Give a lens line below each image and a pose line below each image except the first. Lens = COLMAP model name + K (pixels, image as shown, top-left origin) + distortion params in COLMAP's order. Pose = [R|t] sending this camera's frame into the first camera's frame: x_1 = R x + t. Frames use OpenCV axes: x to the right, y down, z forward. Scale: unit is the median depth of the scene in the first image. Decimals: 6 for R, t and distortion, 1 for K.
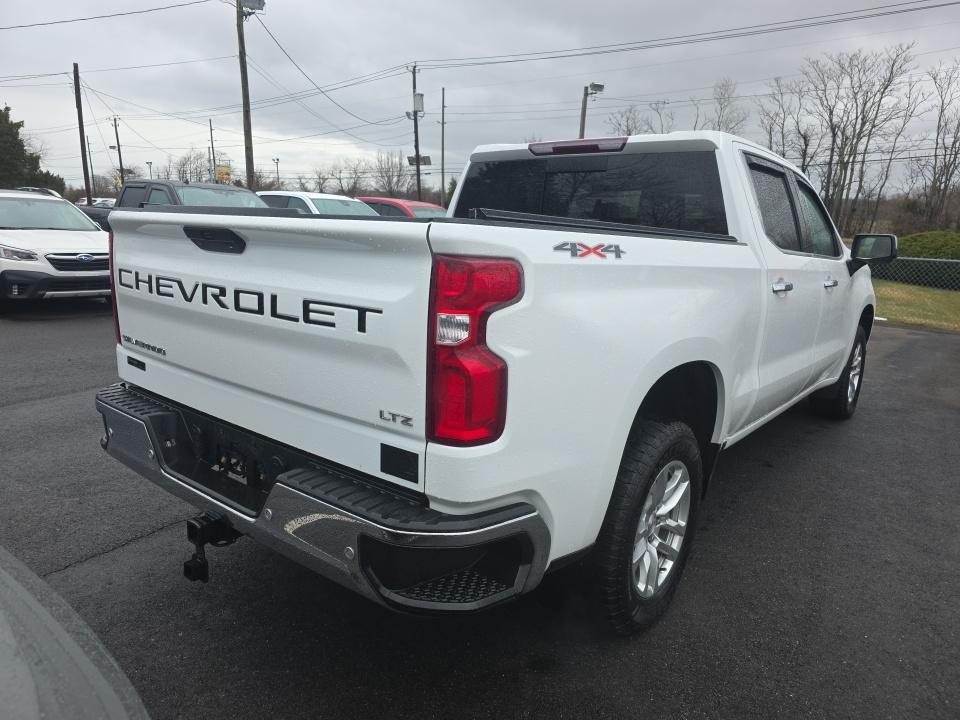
lens RADIAL K [[632.5, 0, 469.9], [0, 632.5, 362.2], [0, 0, 1]] dist [0.031617, -0.001813]
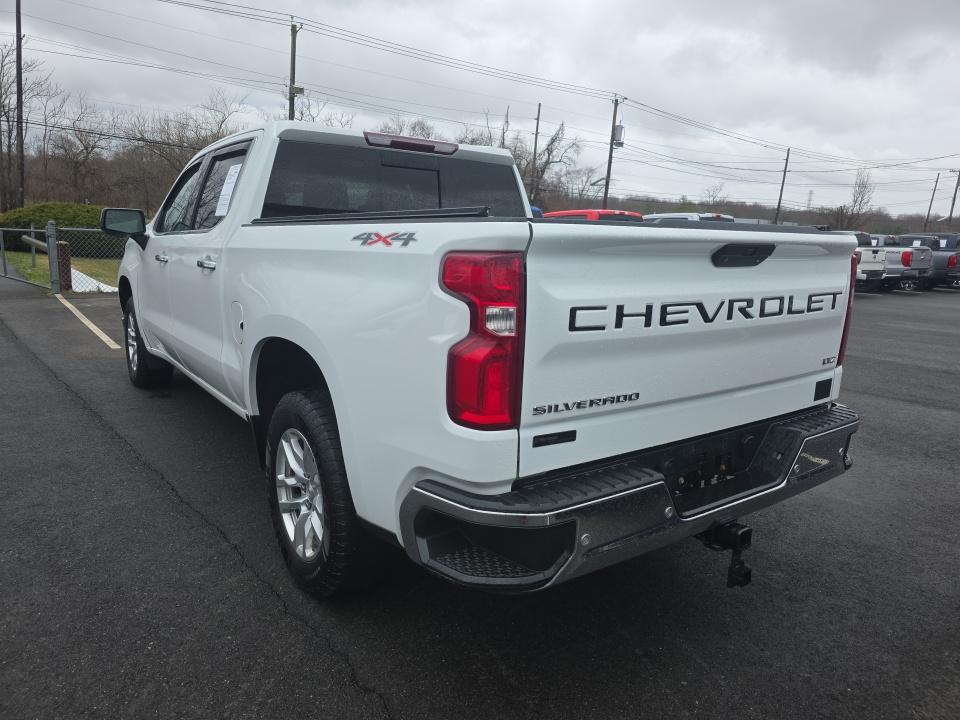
lens RADIAL K [[639.6, 0, 431.6], [0, 639.6, 335.4], [0, 0, 1]] dist [0.068808, 0.000541]
pose [[0.288898, -0.187858, 0.938748, -1.456867], [0.170406, 0.974991, 0.142669, -0.281825], [-0.942072, 0.118752, 0.313685, 1.080718]]
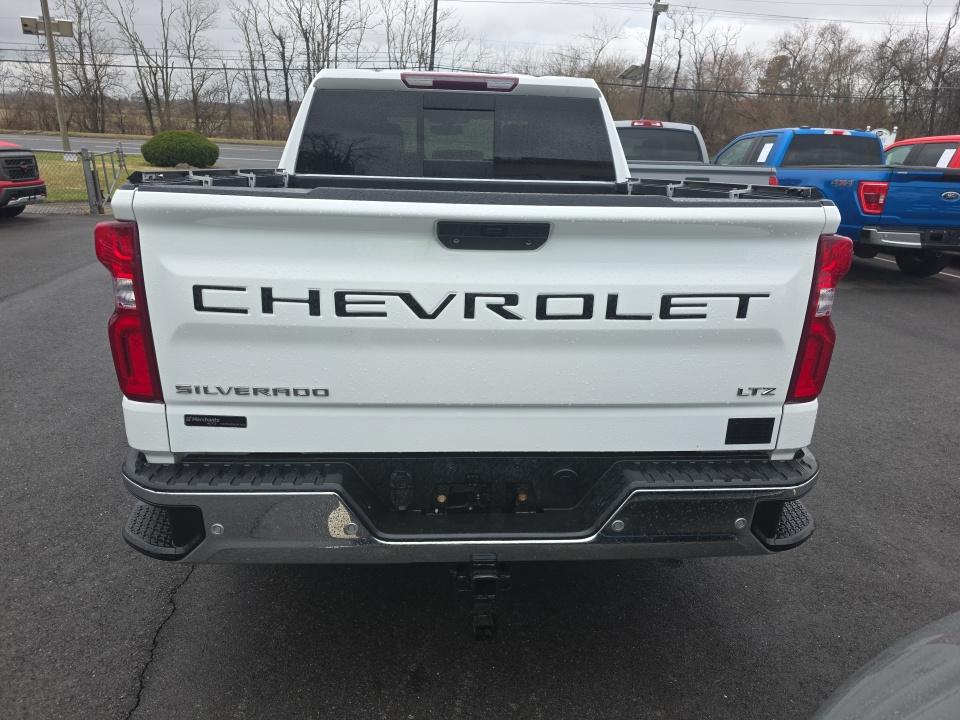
lens RADIAL K [[652.8, 0, 446.7], [0, 652.8, 384.1], [0, 0, 1]] dist [0.151407, -0.250725]
pose [[0.739265, -0.239394, 0.629426, -0.935692], [0.138794, 0.968777, 0.205446, -0.176854], [-0.658956, -0.064519, 0.749409, 0.383417]]
